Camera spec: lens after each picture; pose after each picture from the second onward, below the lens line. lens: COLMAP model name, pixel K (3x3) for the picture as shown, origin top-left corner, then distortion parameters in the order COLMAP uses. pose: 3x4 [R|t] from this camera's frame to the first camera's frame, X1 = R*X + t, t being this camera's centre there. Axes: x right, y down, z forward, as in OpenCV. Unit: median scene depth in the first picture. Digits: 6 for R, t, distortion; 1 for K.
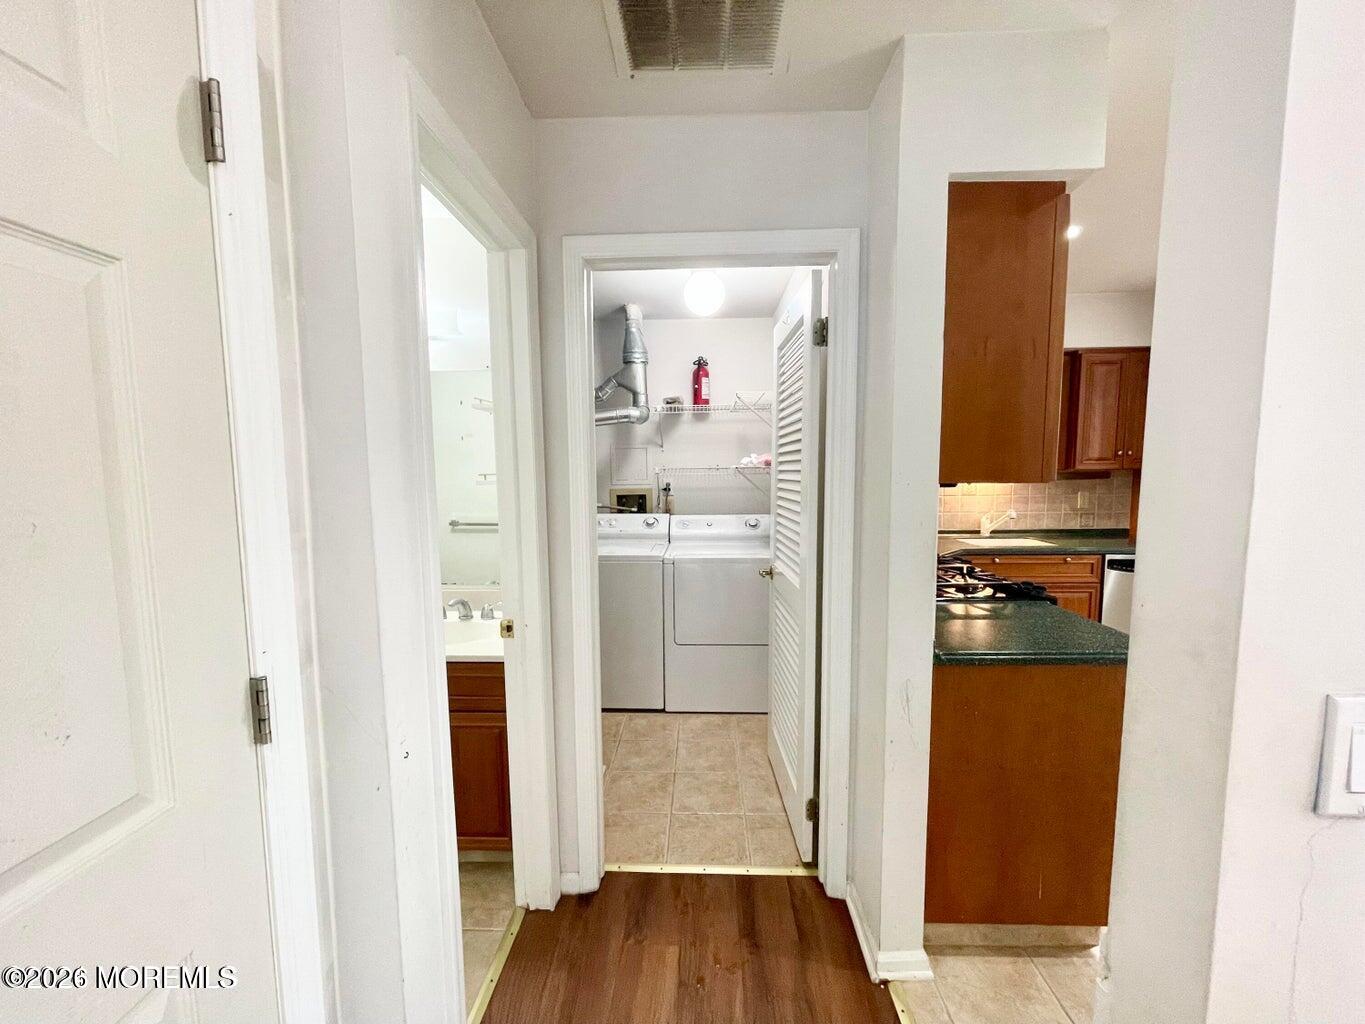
lens RADIAL K [[552.6, 0, 680.3], [0, 552.6, 519.0], [0, 0, 1]] dist [-0.013685, -0.000037]
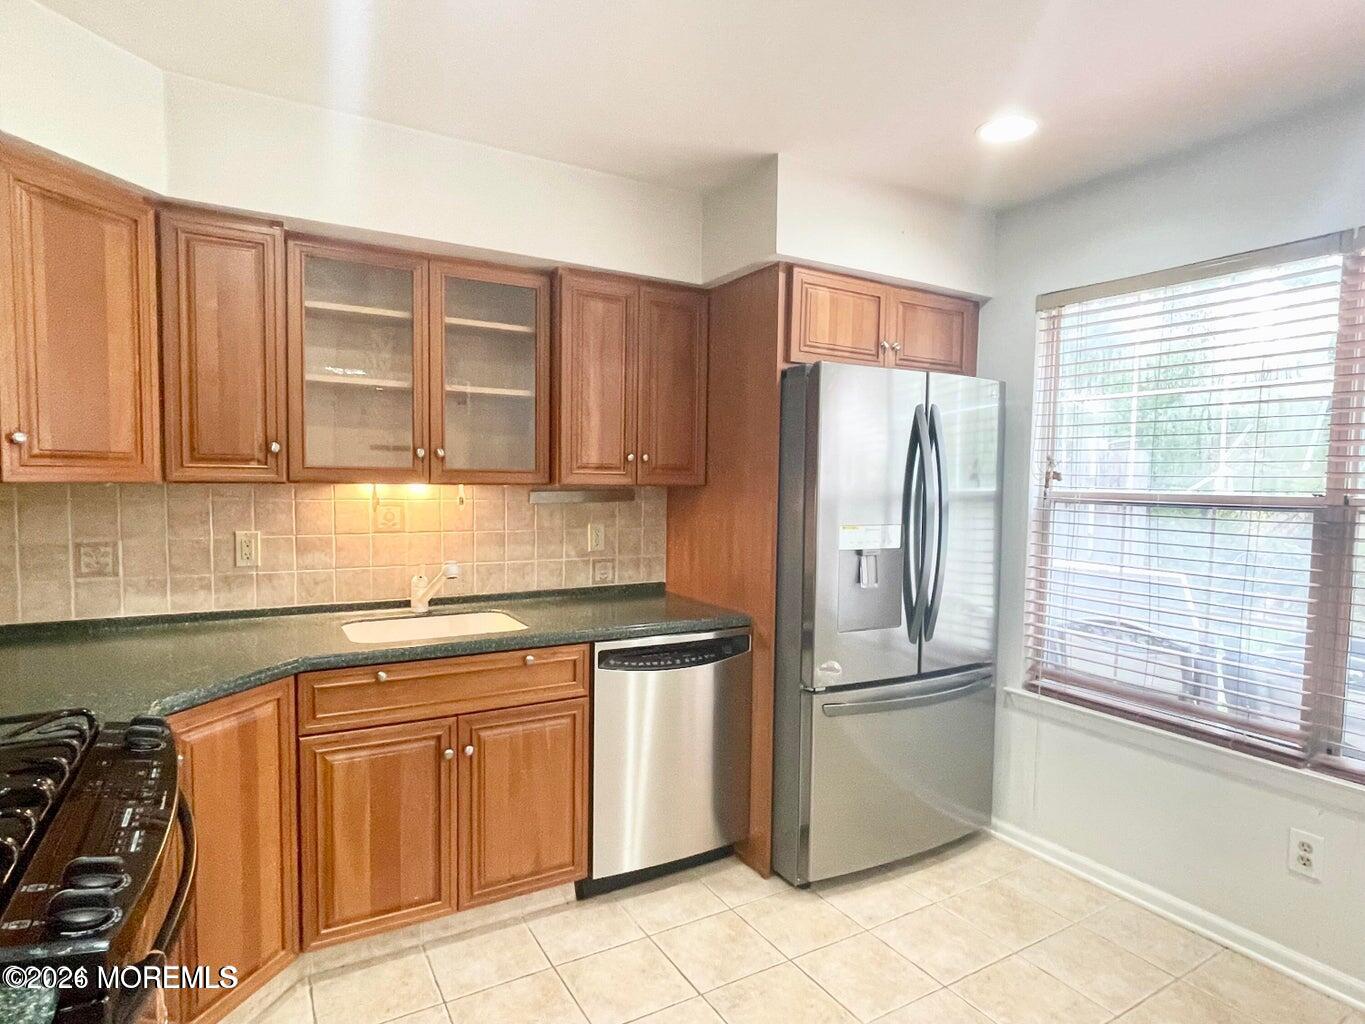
lens RADIAL K [[749.3, 0, 680.8], [0, 749.3, 523.2], [0, 0, 1]] dist [0.007416, -0.012616]
pose [[0.843446, -0.007840, 0.537157, 0.418693], [0.027728, 0.999196, -0.028956, -0.026226], [-0.536498, 0.039317, 0.842985, 0.305081]]
